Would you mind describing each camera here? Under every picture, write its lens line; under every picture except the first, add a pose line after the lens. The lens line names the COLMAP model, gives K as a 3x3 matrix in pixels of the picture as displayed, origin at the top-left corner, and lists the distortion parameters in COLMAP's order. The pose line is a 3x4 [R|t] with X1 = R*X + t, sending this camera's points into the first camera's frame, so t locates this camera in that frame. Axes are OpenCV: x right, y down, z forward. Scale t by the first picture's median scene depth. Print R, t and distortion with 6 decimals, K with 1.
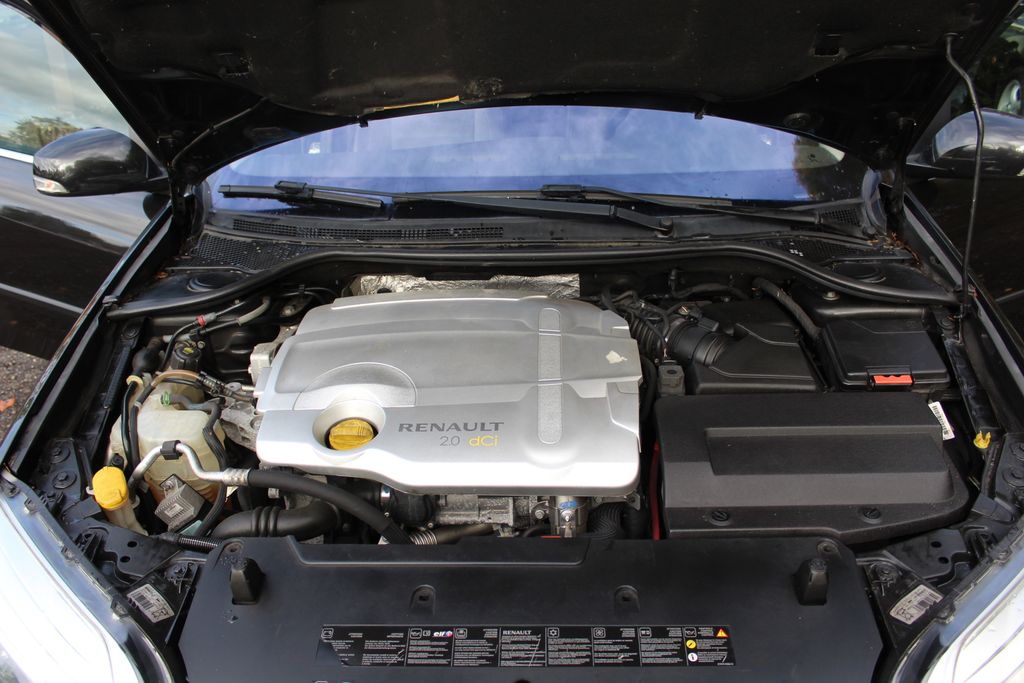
lens RADIAL K [[878.2, 0, 512.5], [0, 878.2, 338.6], [0, 0, 1]] dist [-0.104883, 0.035091]
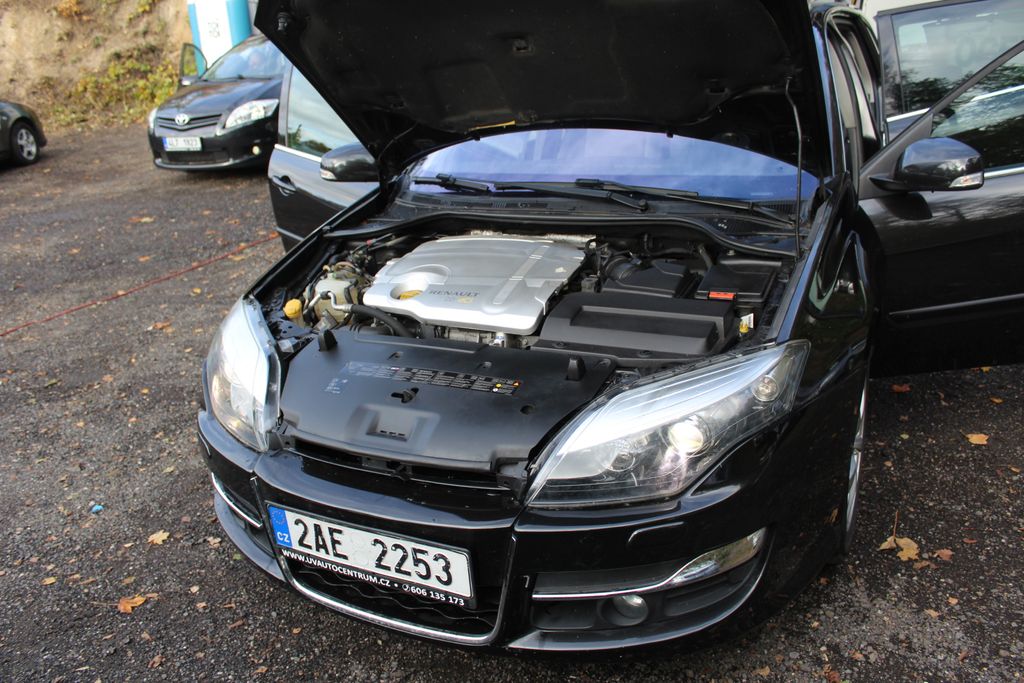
lens RADIAL K [[878.2, 0, 512.2], [0, 878.2, 342.5], [0, 0, 1]] dist [-0.104883, 0.035091]
pose [[0.908993, 0.101890, -0.404165, 0.669514], [-0.126333, 0.991398, -0.034200, 0.210041], [0.397204, 0.082147, 0.914047, -0.527667]]
